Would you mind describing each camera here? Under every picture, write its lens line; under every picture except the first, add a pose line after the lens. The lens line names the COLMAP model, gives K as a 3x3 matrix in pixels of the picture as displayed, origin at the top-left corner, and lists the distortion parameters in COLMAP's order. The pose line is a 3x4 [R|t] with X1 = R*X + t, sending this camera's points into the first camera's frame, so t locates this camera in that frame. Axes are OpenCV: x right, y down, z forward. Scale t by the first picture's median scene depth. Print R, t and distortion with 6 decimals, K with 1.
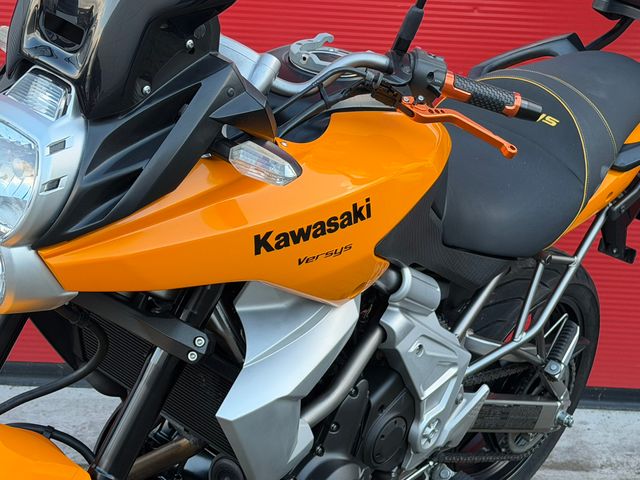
lens RADIAL K [[1346.7, 0, 317.2], [0, 1346.7, 249.3], [0, 0, 1]] dist [0.132754, 0.082415]
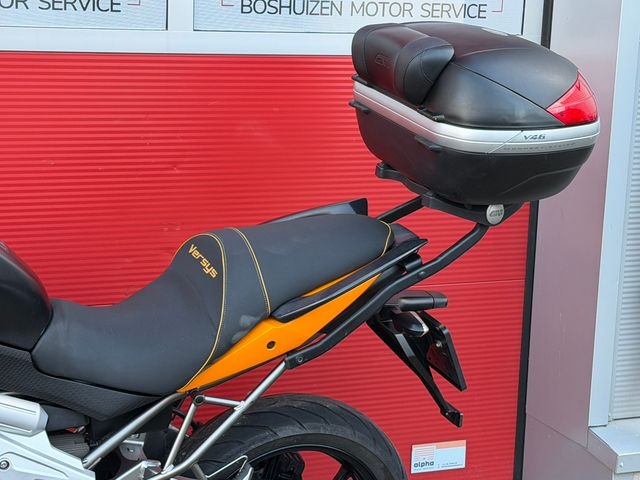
lens RADIAL K [[1338.8, 0, 318.2], [0, 1338.8, 255.4], [0, 0, 1]] dist [0.126851, 0.207919]
pose [[0.886650, 0.015297, -0.462188, 0.856967], [-0.077273, 0.990301, -0.115464, 0.011088], [0.455940, 0.138091, 0.879233, 0.095046]]
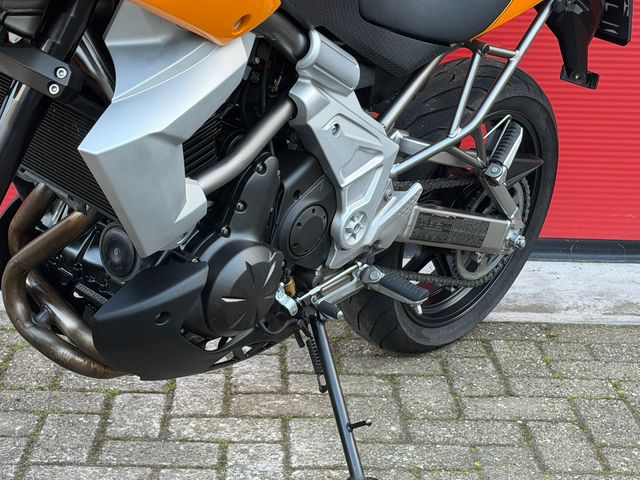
lens RADIAL K [[1338.8, 0, 318.2], [0, 1338.8, 255.4], [0, 0, 1]] dist [0.126851, 0.207919]
pose [[0.999558, -0.017400, -0.024110, 0.086624], [0.018071, 0.999446, 0.027932, 0.138835], [0.023610, -0.028355, 0.999319, 0.076392]]
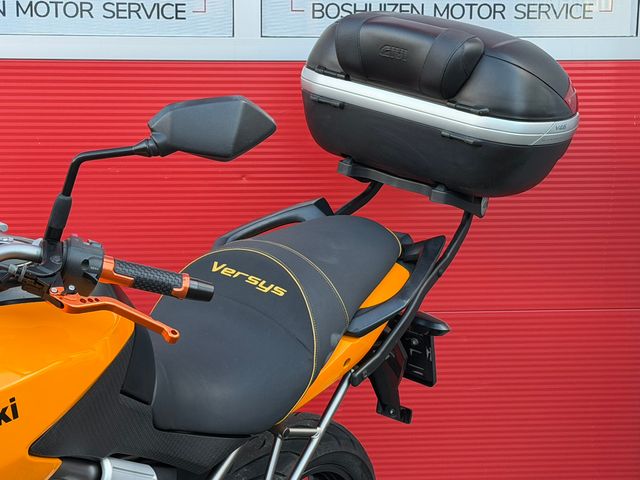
lens RADIAL K [[1346.7, 0, 317.2], [0, 1346.7, 249.3], [0, 0, 1]] dist [0.132754, 0.082415]
pose [[0.995948, -0.063256, 0.063917, 0.159941], [0.069984, 0.991556, -0.109177, -0.018204], [-0.056471, 0.113208, 0.991965, 0.026404]]
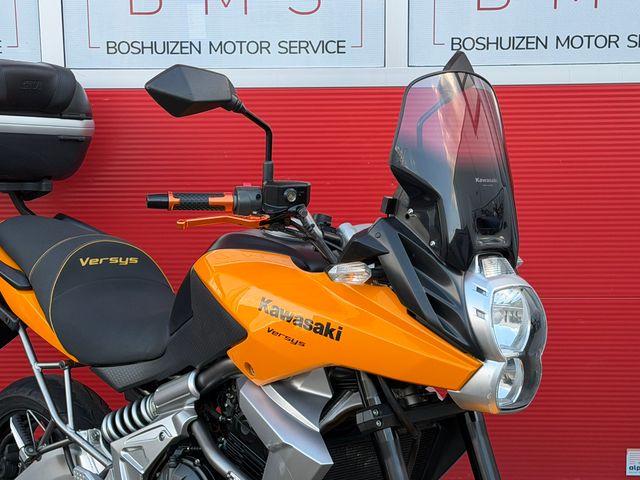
lens RADIAL K [[1338.8, 0, 318.2], [0, 1338.8, 255.4], [0, 0, 1]] dist [0.126851, 0.207919]
pose [[0.996275, -0.056009, -0.065563, 0.192905], [0.050119, 0.994835, -0.088273, -0.019226], [0.070168, 0.084658, 0.993936, -0.270241]]
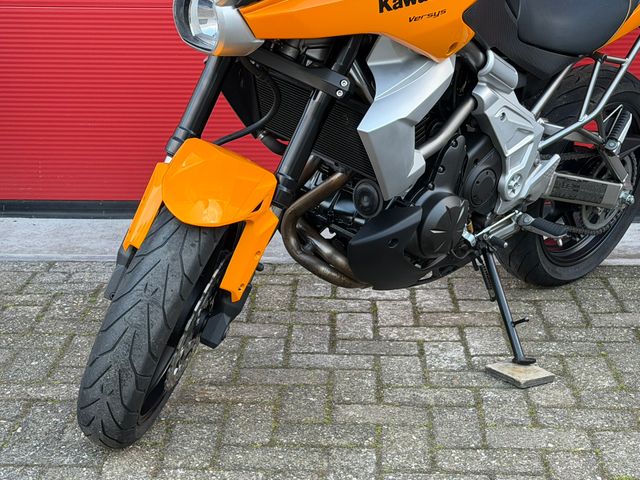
lens RADIAL K [[1338.8, 0, 318.2], [0, 1338.8, 255.4], [0, 0, 1]] dist [0.126851, 0.207919]
pose [[0.995112, -0.034465, -0.092544, 0.011335], [0.036383, 0.999155, 0.019120, 0.186558], [0.091807, -0.022393, 0.995525, -0.380837]]
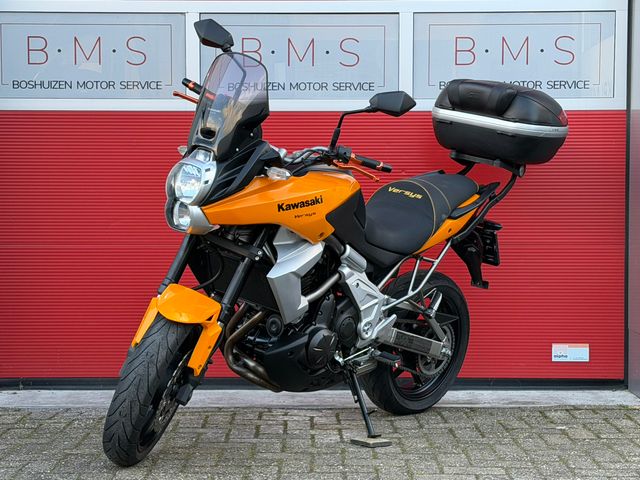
lens RADIAL K [[1325.8, 0, 320.7], [0, 1325.8, 251.7], [0, 0, 1]] dist [0.151914, 0.061018]
pose [[0.997533, -0.054946, -0.043693, 0.118274], [0.043820, 0.973616, -0.223945, 0.533110], [0.054845, 0.221478, 0.973622, -1.234082]]
